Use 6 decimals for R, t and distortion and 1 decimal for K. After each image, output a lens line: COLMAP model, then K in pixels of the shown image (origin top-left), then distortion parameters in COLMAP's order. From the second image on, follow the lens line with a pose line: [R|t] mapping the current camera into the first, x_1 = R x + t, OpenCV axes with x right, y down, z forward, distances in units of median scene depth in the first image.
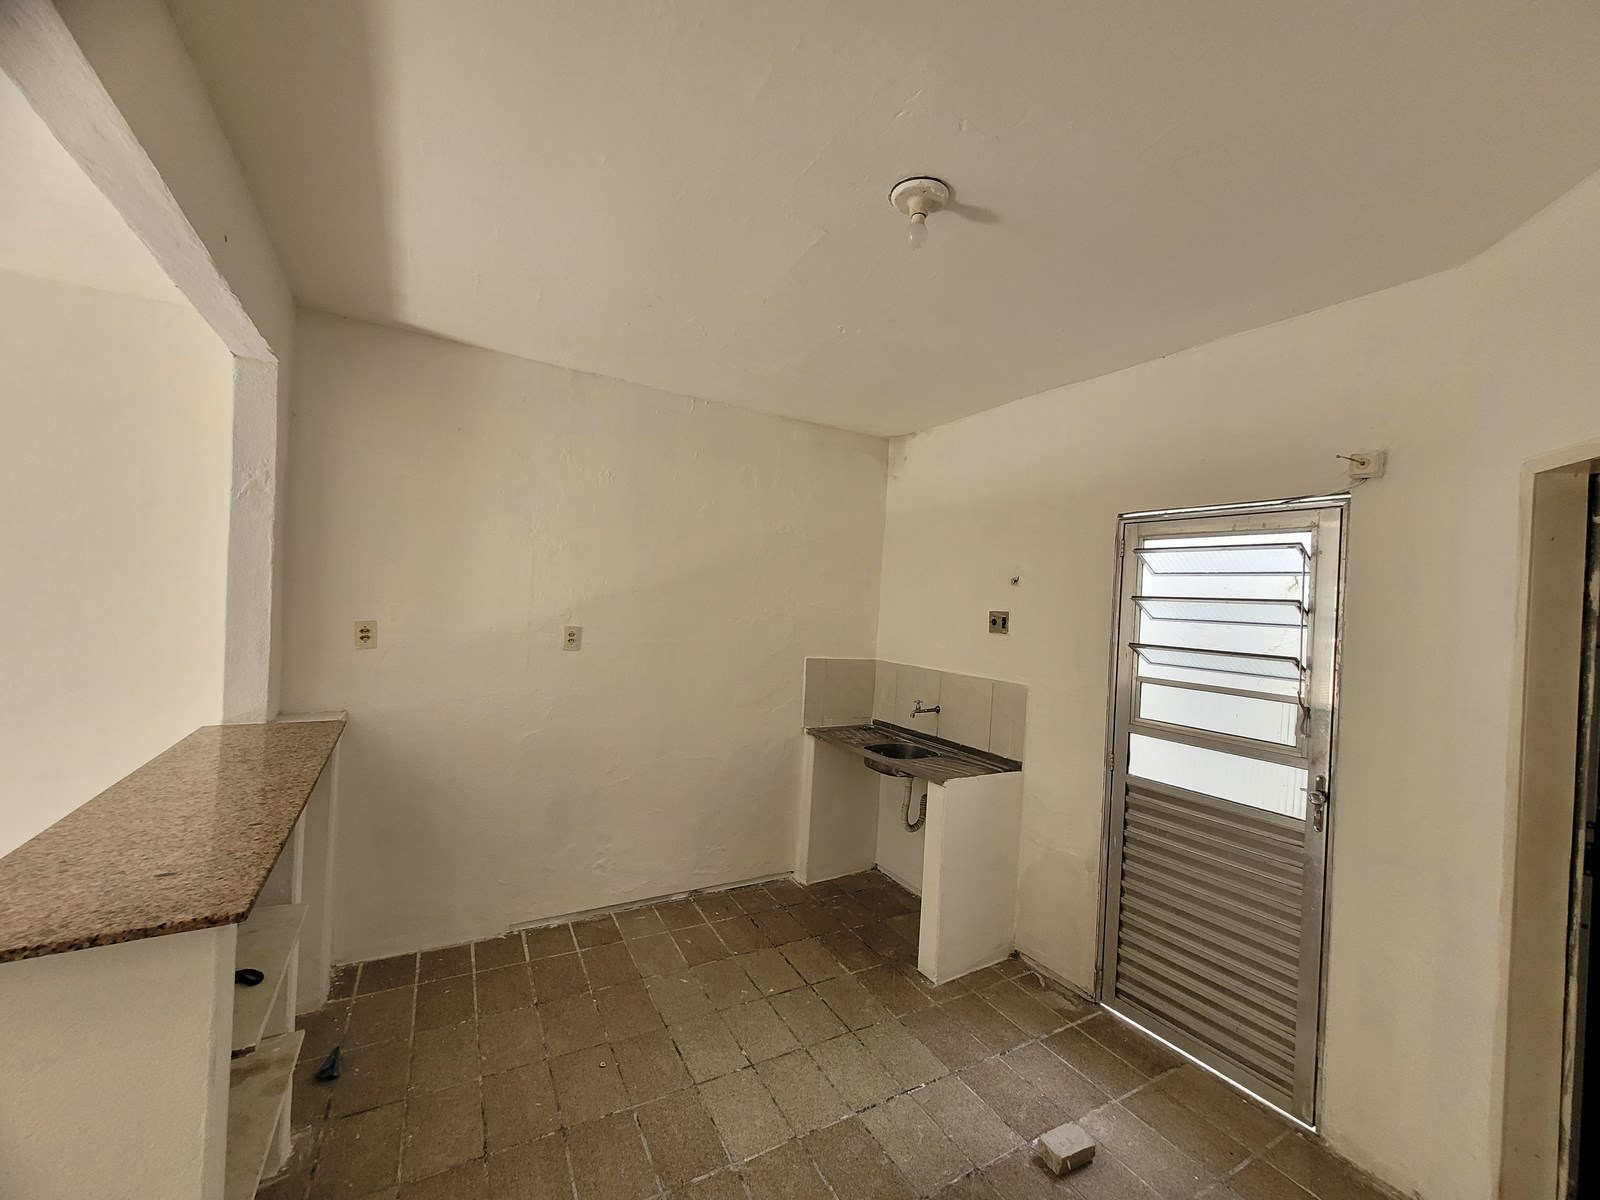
lens RADIAL K [[625.2, 0, 803.2], [0, 625.2, 603.3], [0, 0, 1]] dist [0.000504, -0.000098]
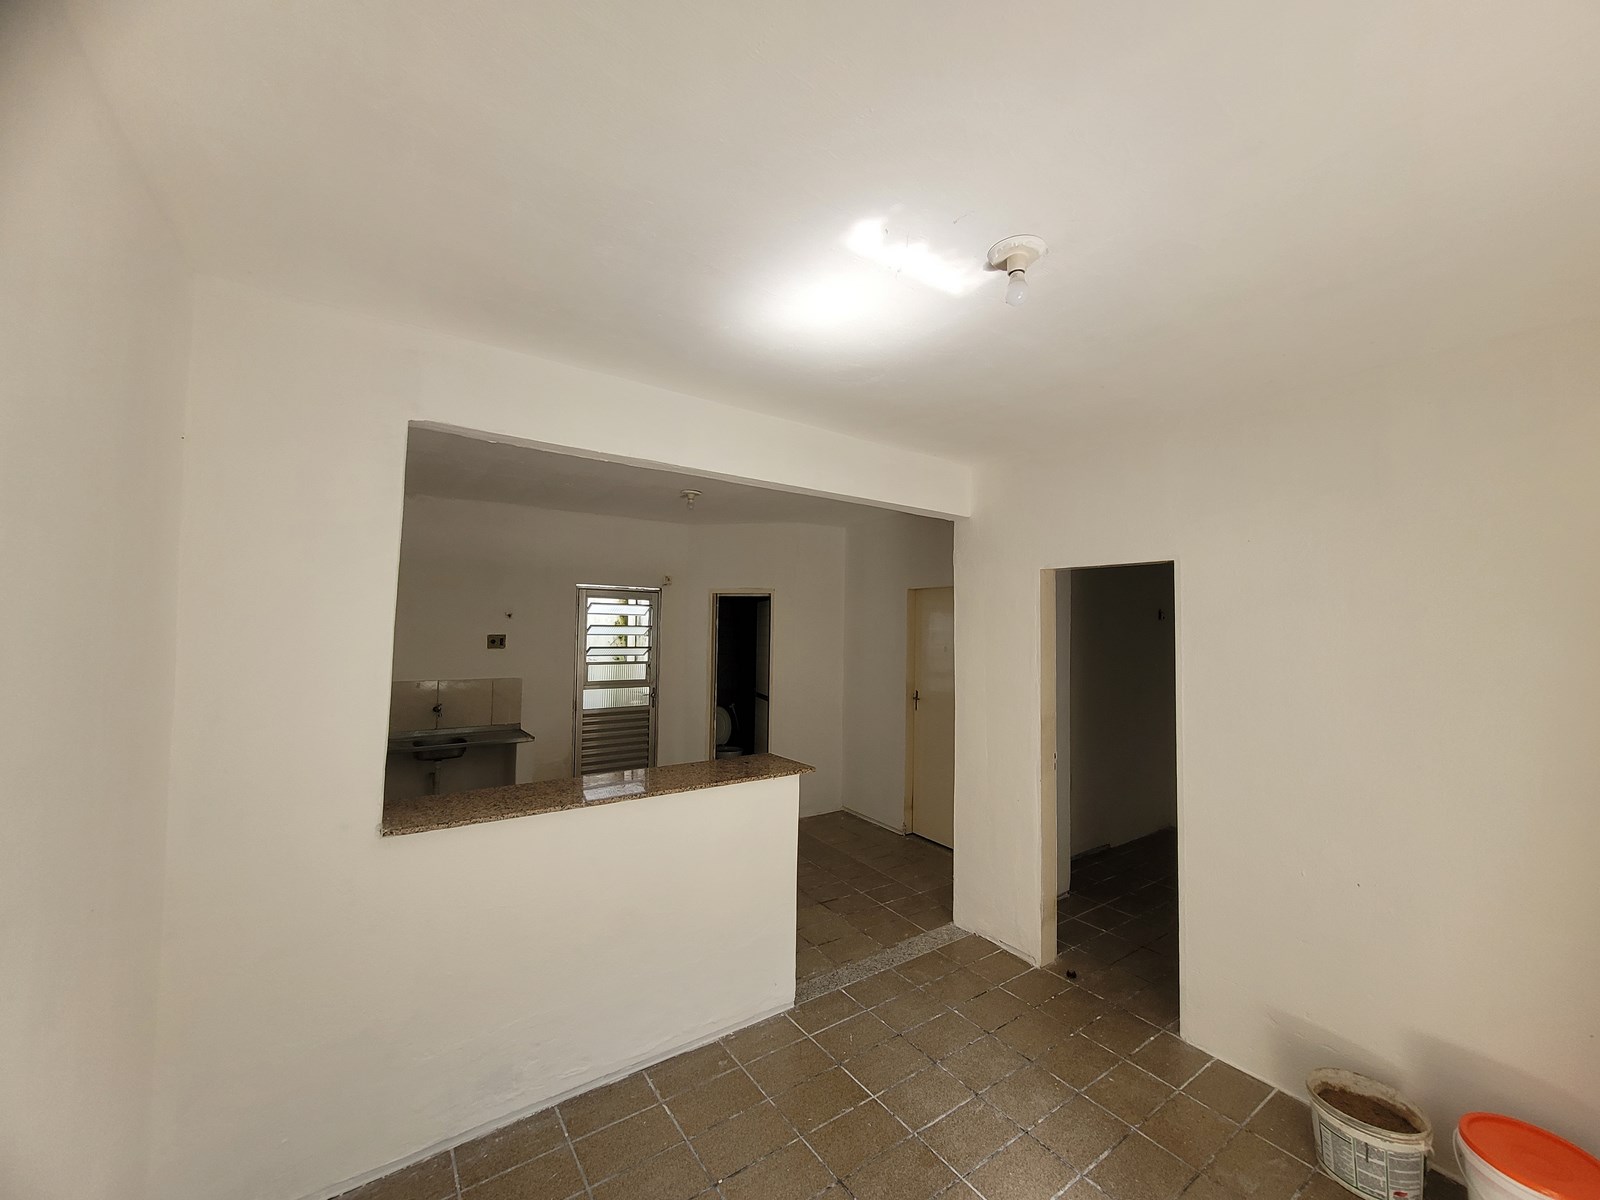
lens RADIAL K [[637.6, 0, 800.0], [0, 637.6, 600.0], [0, 0, 1]] dist [-0.001041, -0.000259]
pose [[-0.053109, -0.018022, 0.998426, -1.598251], [-0.018869, 0.999677, 0.017041, -0.139330], [-0.998410, -0.017934, -0.053432, 0.384929]]
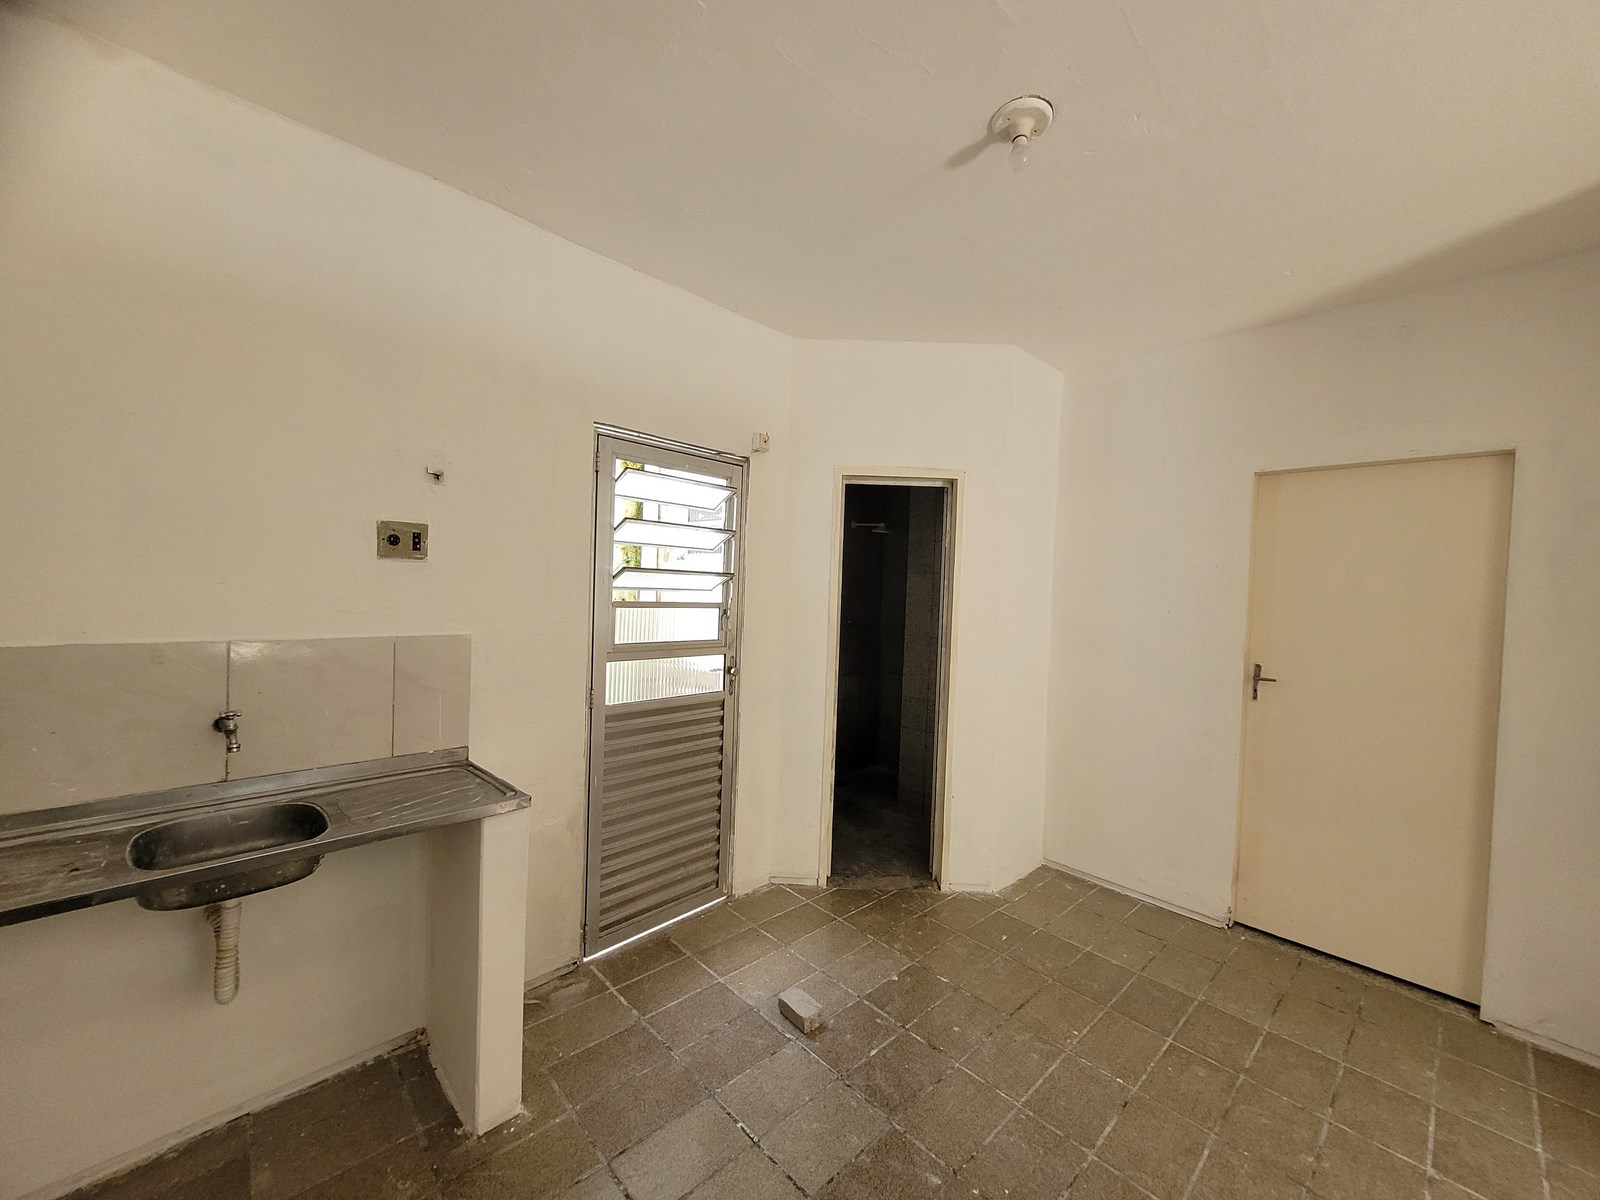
lens RADIAL K [[637.6, 0, 800.0], [0, 637.6, 600.0], [0, 0, 1]] dist [-0.001041, -0.000259]
pose [[-0.241887, -0.088240, 0.966284, -0.454865], [-0.052688, 0.995582, 0.077726, 0.023522], [-0.968873, -0.032111, -0.245468, 0.930470]]
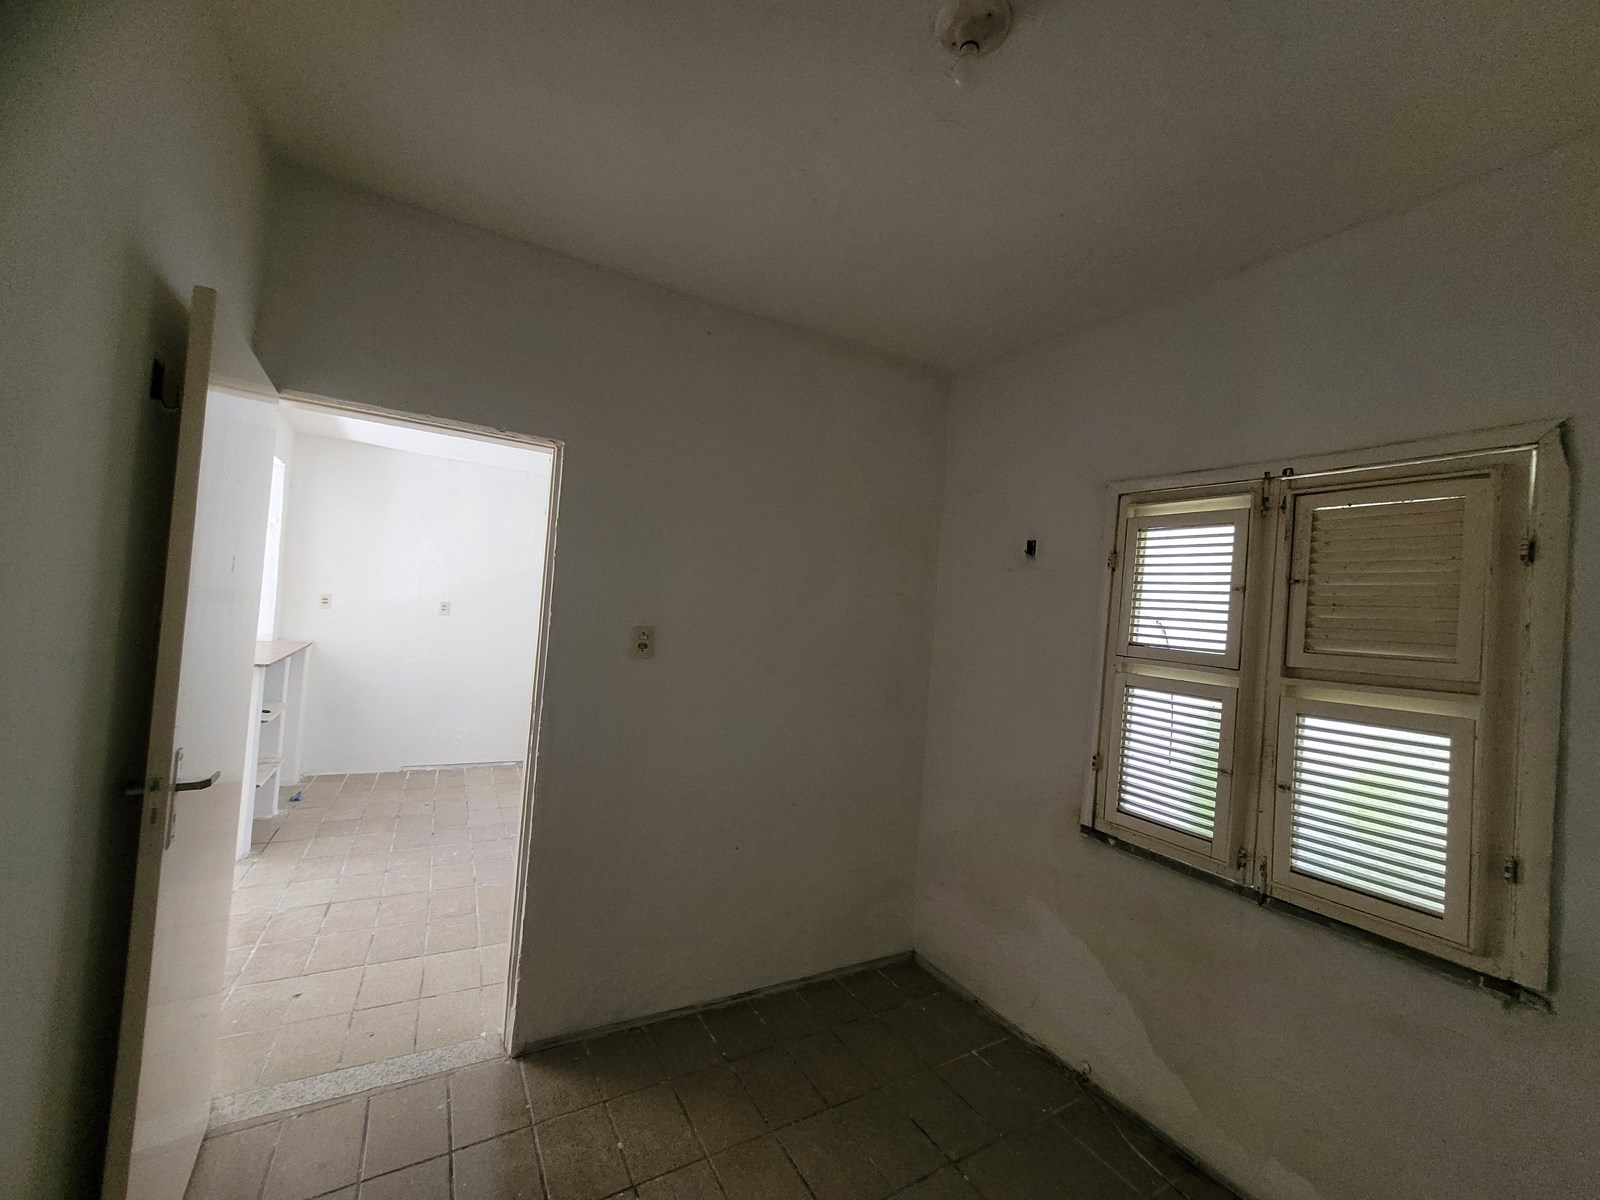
lens RADIAL K [[625.2, 0, 803.2], [0, 625.2, 603.3], [0, 0, 1]] dist [0.000504, -0.000098]
pose [[0.999743, 0.022439, 0.003245, 0.754247], [-0.022373, 0.999563, -0.019327, 0.061988], [-0.003677, 0.019249, 0.999808, -0.915295]]
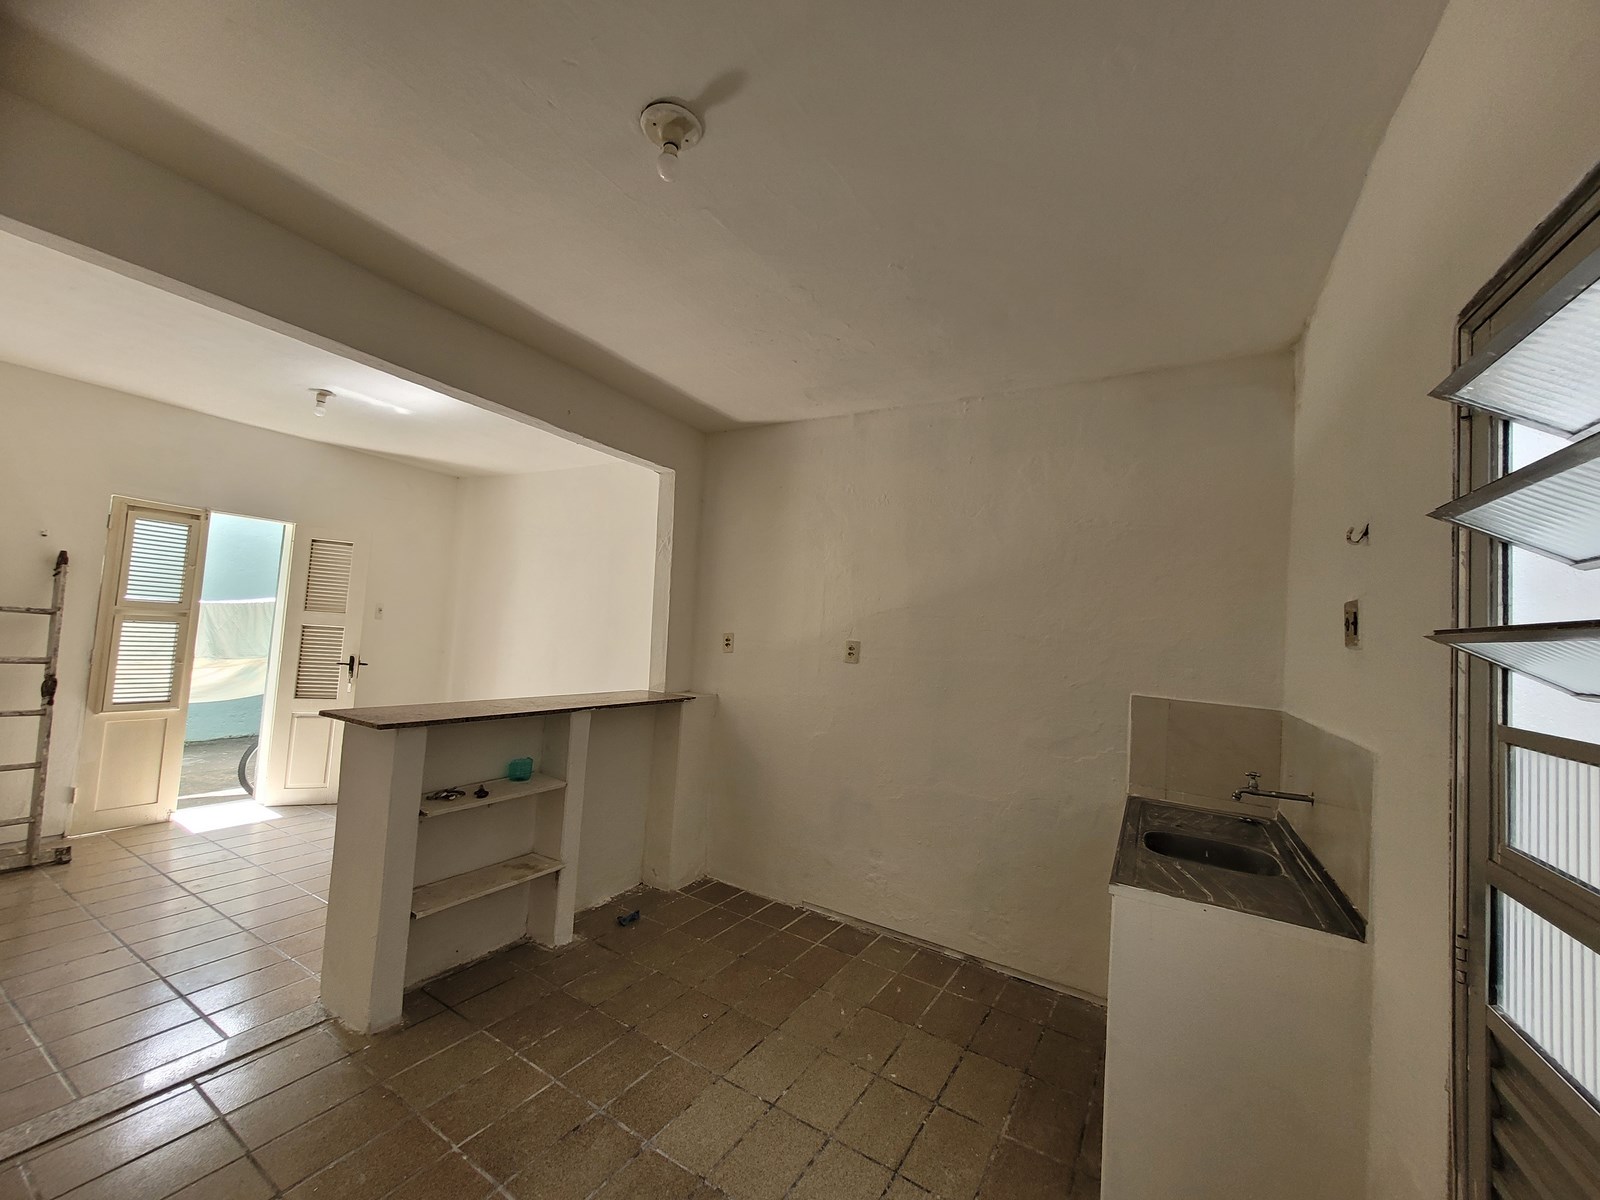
lens RADIAL K [[625.2, 0, 803.2], [0, 625.2, 603.3], [0, 0, 1]] dist [0.000504, -0.000098]
pose [[0.489208, -0.065363, -0.869714, 0.634920], [-0.033054, 0.995082, -0.093377, 0.089420], [0.871540, 0.074429, 0.484642, 0.458901]]
